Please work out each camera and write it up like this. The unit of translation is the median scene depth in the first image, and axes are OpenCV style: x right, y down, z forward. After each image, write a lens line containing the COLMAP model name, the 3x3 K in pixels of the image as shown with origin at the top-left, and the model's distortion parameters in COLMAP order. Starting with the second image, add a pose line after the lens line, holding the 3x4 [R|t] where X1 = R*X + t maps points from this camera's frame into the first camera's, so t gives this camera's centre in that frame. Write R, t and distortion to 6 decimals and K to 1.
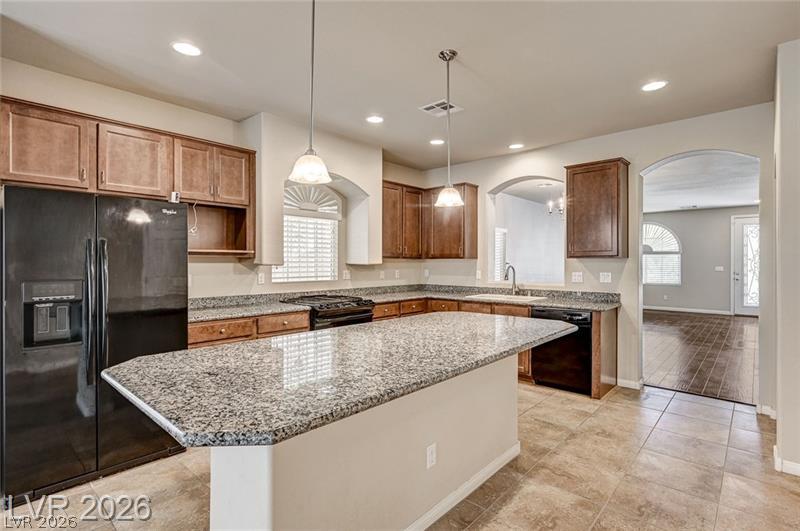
lens RADIAL K [[391.8, 0, 402.7], [0, 391.8, 262.2], [0, 0, 1]] dist [0.002248, -0.000118]
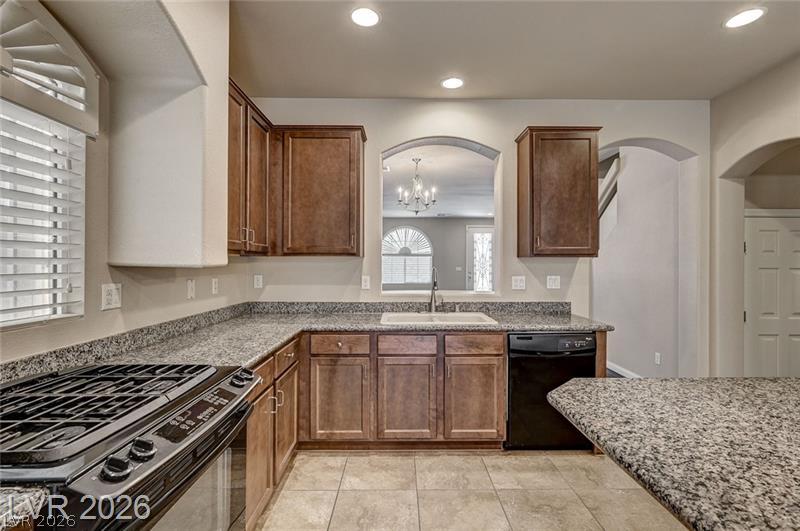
lens RADIAL K [[370.7, 0, 402.0], [0, 370.7, 263.2], [0, 0, 1]] dist [-0.001742, 0.000084]
pose [[0.736724, 0.001944, 0.676191, -0.187267], [-0.001344, 0.999998, -0.001411, 0.002327], [-0.676193, 0.000131, 0.736725, 0.612890]]
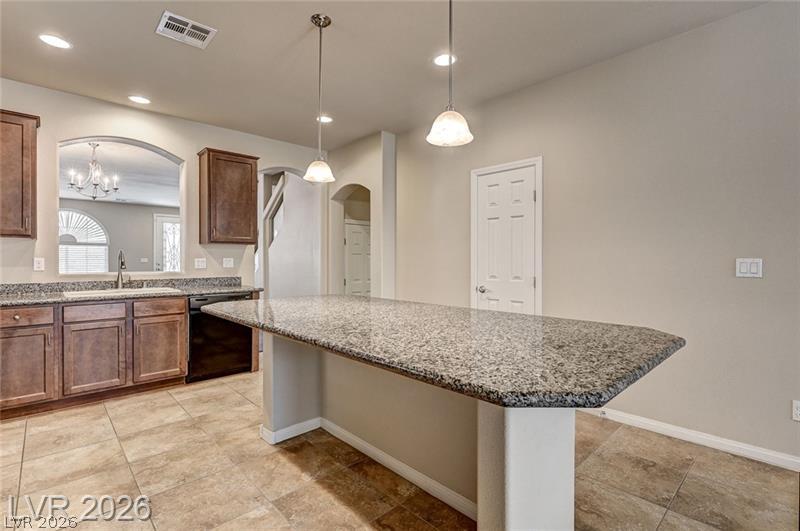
lens RADIAL K [[380.5, 0, 402.7], [0, 380.5, 261.2], [0, 0, 1]] dist [-0.000726, 0.000146]
pose [[0.078208, -0.005514, 0.996922, -0.443567], [-0.001644, 0.999983, 0.005660, 0.026142], [-0.996936, -0.002081, 0.078198, 0.412649]]
